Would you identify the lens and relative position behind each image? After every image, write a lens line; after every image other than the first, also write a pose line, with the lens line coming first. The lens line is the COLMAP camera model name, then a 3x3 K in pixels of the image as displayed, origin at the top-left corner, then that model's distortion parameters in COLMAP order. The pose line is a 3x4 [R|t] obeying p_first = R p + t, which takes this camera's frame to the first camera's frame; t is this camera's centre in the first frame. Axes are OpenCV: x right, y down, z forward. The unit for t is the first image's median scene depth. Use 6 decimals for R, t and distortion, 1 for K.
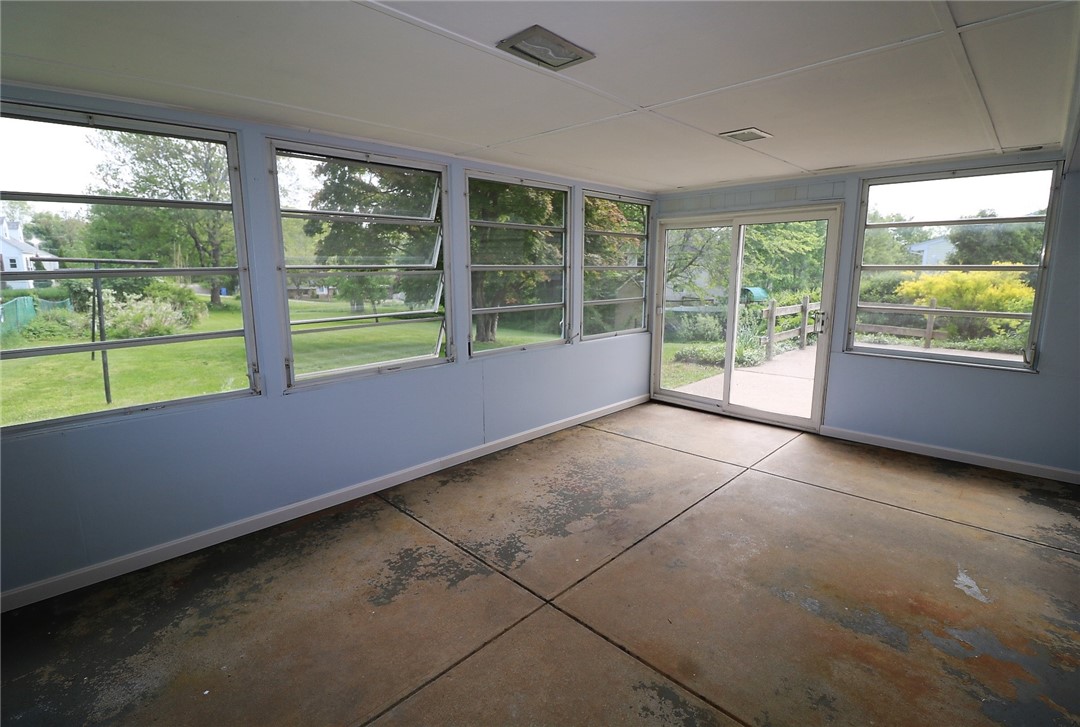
lens RADIAL K [[505.5, 0, 537.9], [0, 505.5, 358.9], [0, 0, 1]] dist [-0.021890, -0.001126]
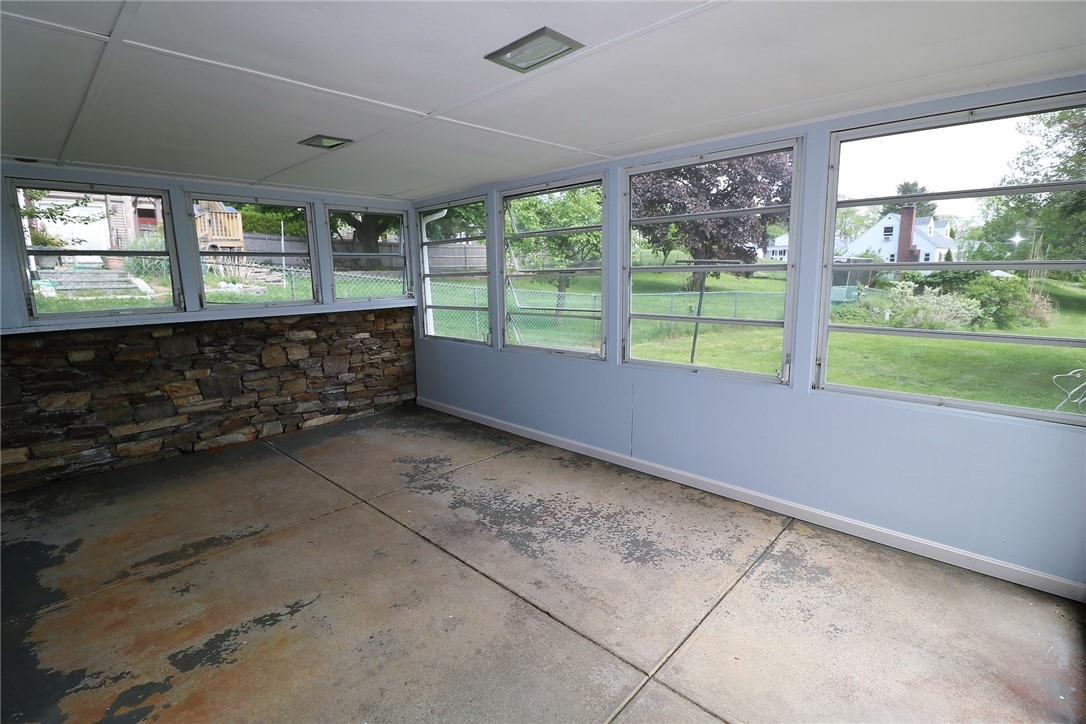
lens RADIAL K [[499.9, 0, 543.6], [0, 499.9, 359.7], [0, 0, 1]] dist [-0.016643, -0.004995]
pose [[0.035288, 0.180021, -0.983030, 0.976627], [-0.161456, 0.971748, 0.172159, -0.179131], [0.986249, 0.152641, 0.063357, 0.950277]]
